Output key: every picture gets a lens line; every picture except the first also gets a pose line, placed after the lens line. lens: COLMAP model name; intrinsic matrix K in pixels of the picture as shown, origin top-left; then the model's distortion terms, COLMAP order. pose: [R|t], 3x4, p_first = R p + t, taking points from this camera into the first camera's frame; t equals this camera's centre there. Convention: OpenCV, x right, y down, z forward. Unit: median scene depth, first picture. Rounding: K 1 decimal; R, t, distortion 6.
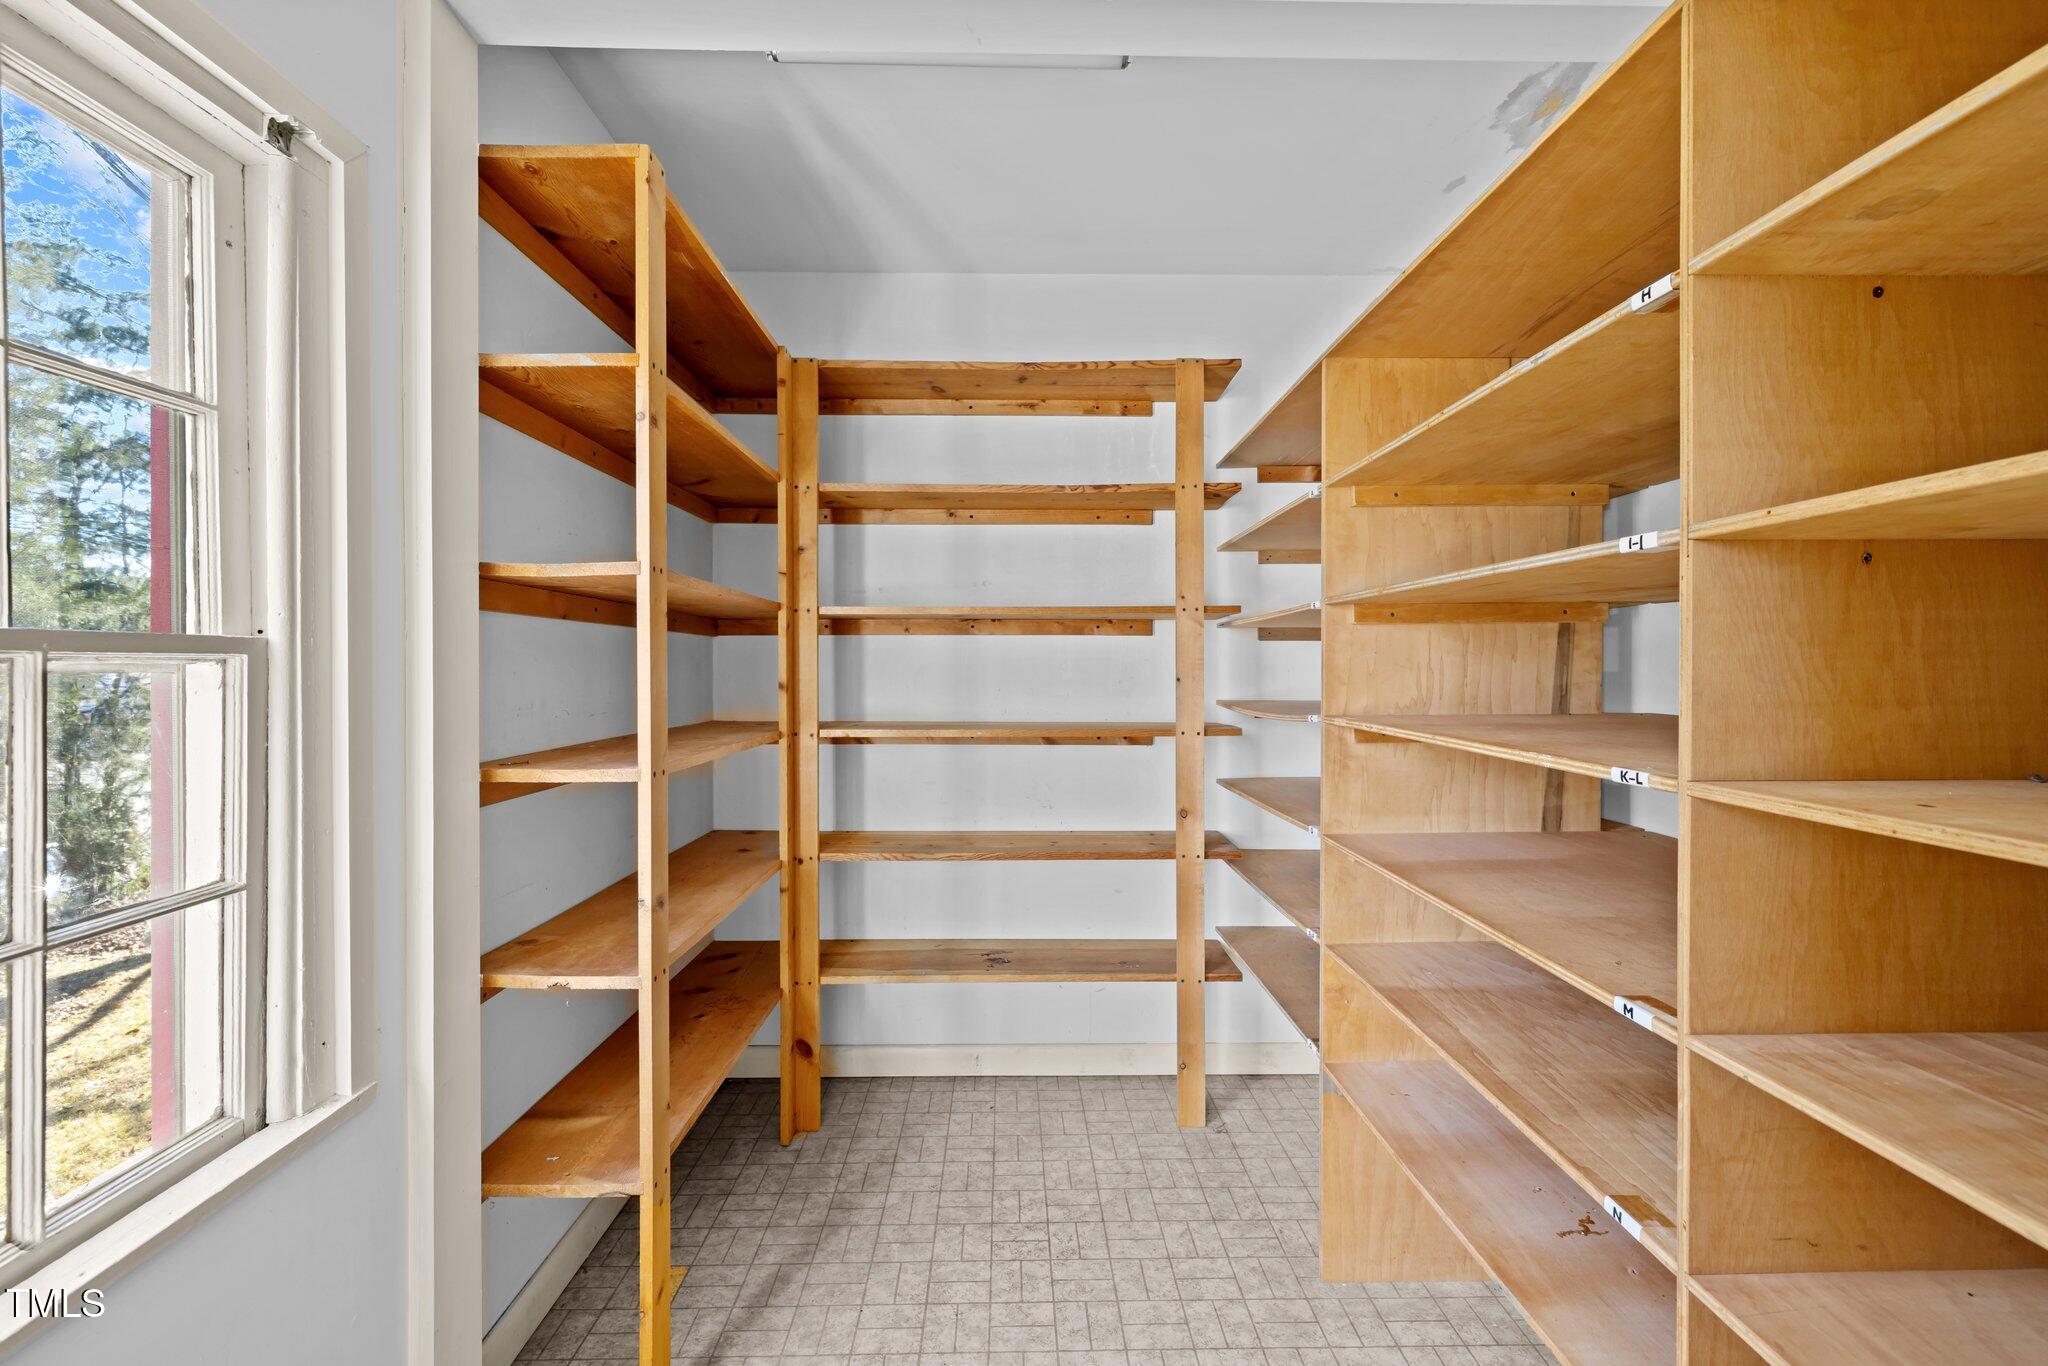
lens RADIAL K [[878.9, 0, 1025.0], [0, 878.9, 672.8], [0, 0, 1]] dist [0.002944, -0.000459]
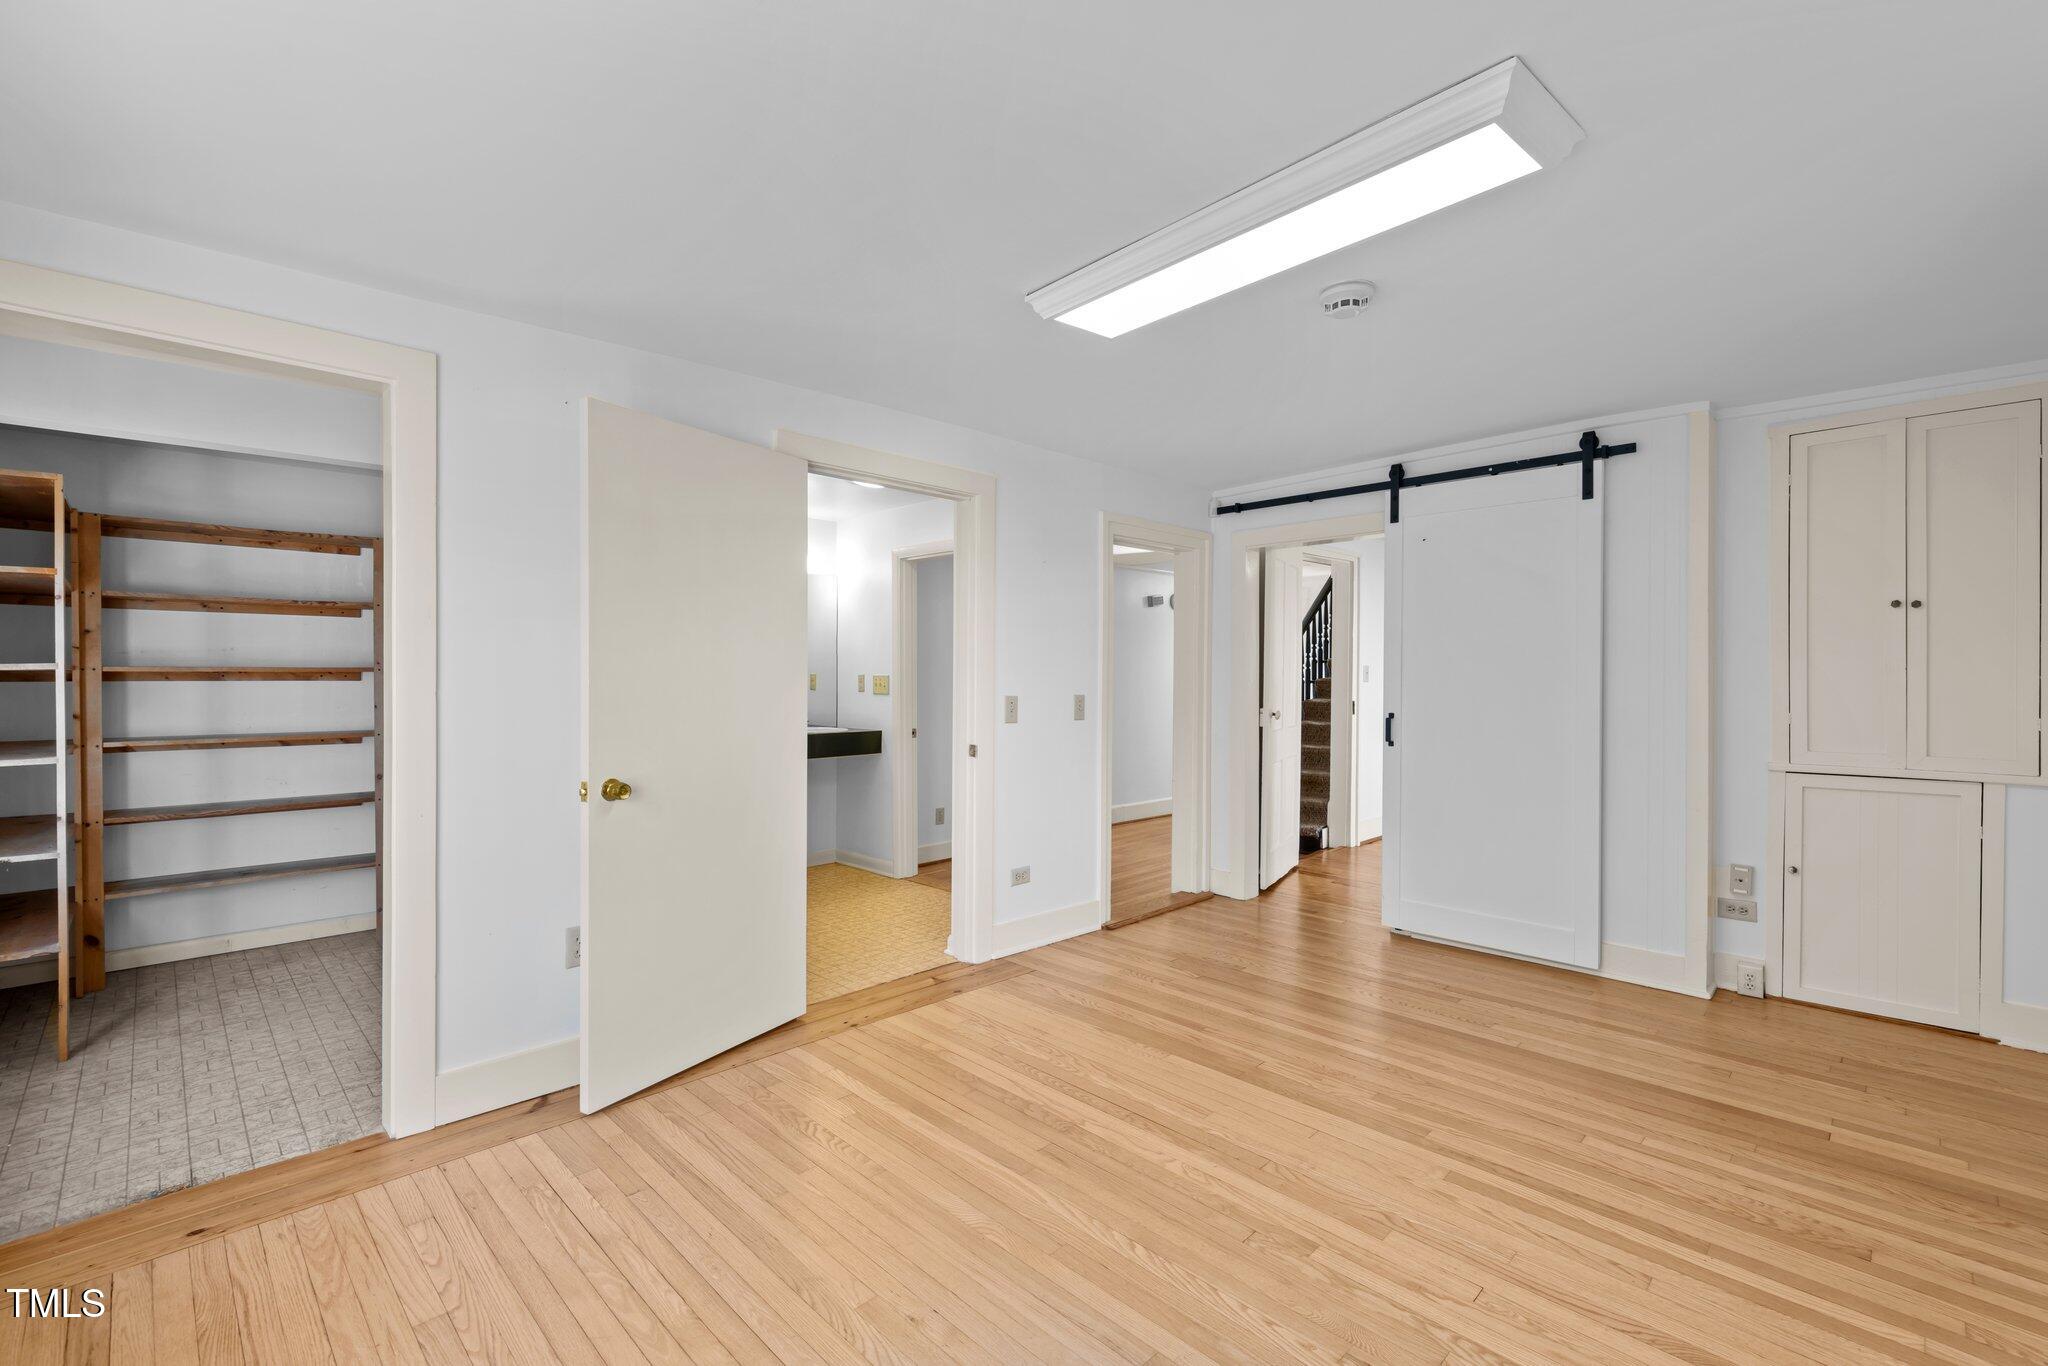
lens RADIAL K [[878.9, 0, 1023.5], [0, 878.9, 677.2], [0, 0, 1]] dist [0.002944, -0.000459]
pose [[0.722475, -0.002855, 0.691391, -0.129588], [0.003044, 0.999995, 0.000949, -0.051763], [-0.691391, 0.001419, 0.722480, -1.338853]]
